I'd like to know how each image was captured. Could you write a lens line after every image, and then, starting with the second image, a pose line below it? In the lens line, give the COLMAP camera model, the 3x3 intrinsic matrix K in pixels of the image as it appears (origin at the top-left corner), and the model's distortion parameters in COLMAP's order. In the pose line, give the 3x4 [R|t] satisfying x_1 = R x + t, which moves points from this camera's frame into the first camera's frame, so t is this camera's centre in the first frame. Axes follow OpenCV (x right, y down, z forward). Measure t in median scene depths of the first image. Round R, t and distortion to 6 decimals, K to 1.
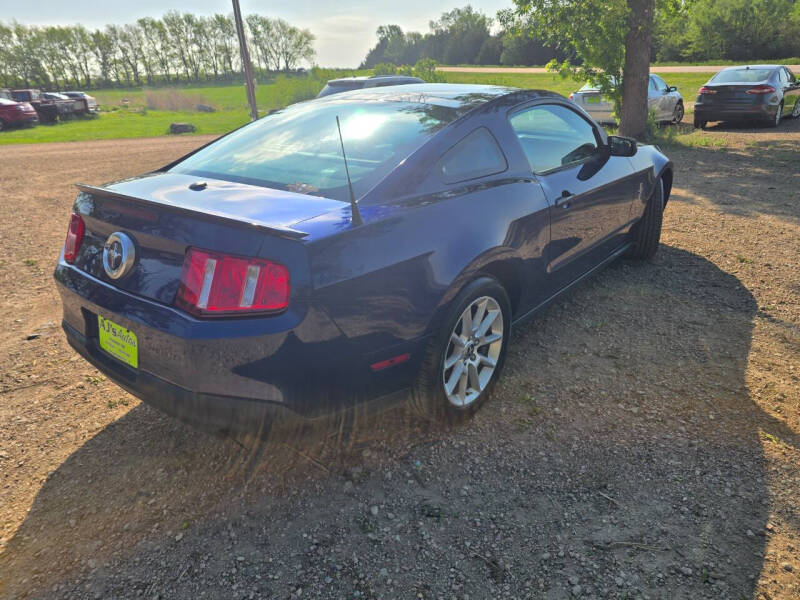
lens RADIAL K [[543.2, 0, 395.6], [0, 543.2, 286.2], [0, 0, 1]] dist [0.048269, -0.040645]
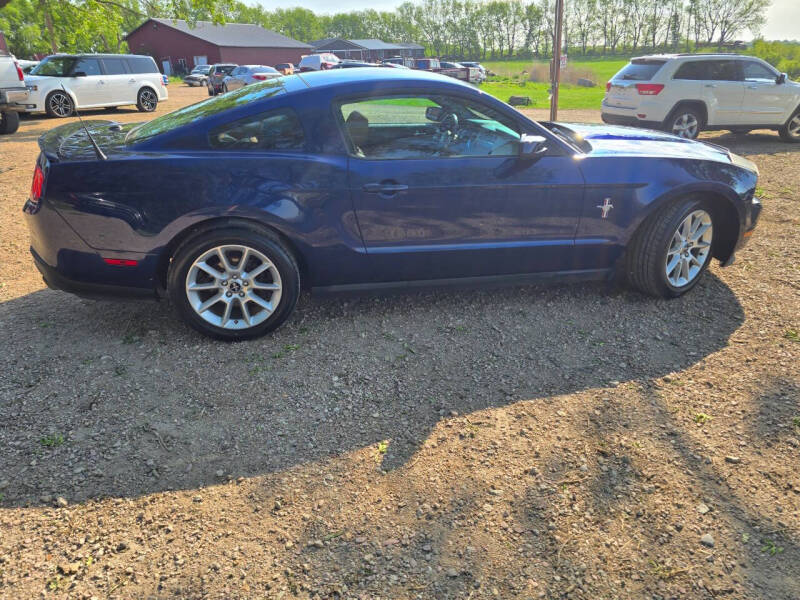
lens RADIAL K [[548.7, 0, 400.6], [0, 548.7, 294.7], [0, 0, 1]] dist [0.052612, -0.044788]
pose [[0.773807, 0.277268, -0.569513, 0.789745], [-0.246917, 0.960019, 0.131896, -0.085468], [0.583314, 0.038561, 0.811331, 0.134680]]
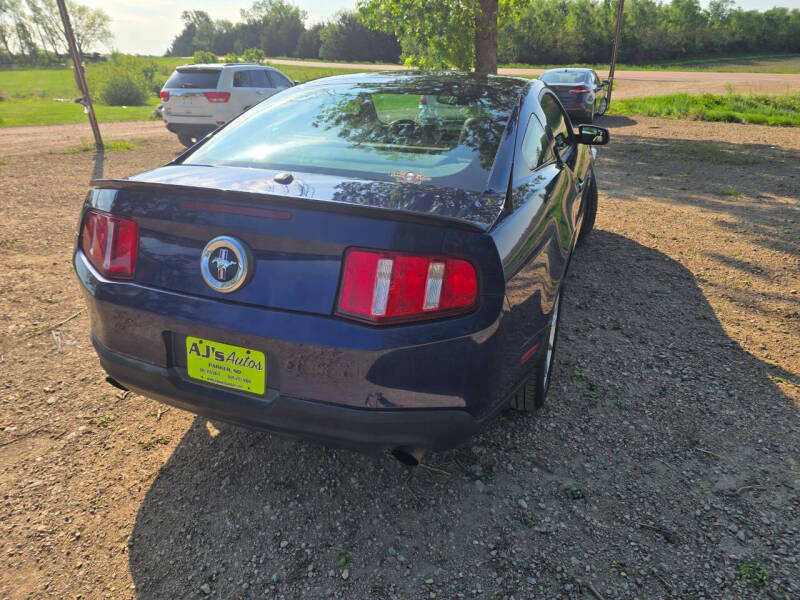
lens RADIAL K [[543.2, 0, 392.2], [0, 543.2, 291.9], [0, 0, 1]] dist [0.048269, -0.040645]
pose [[0.953253, -0.083446, 0.290422, -0.293279], [0.077993, 0.996493, 0.030323, -0.010492], [-0.291933, -0.006254, 0.956418, 0.072287]]
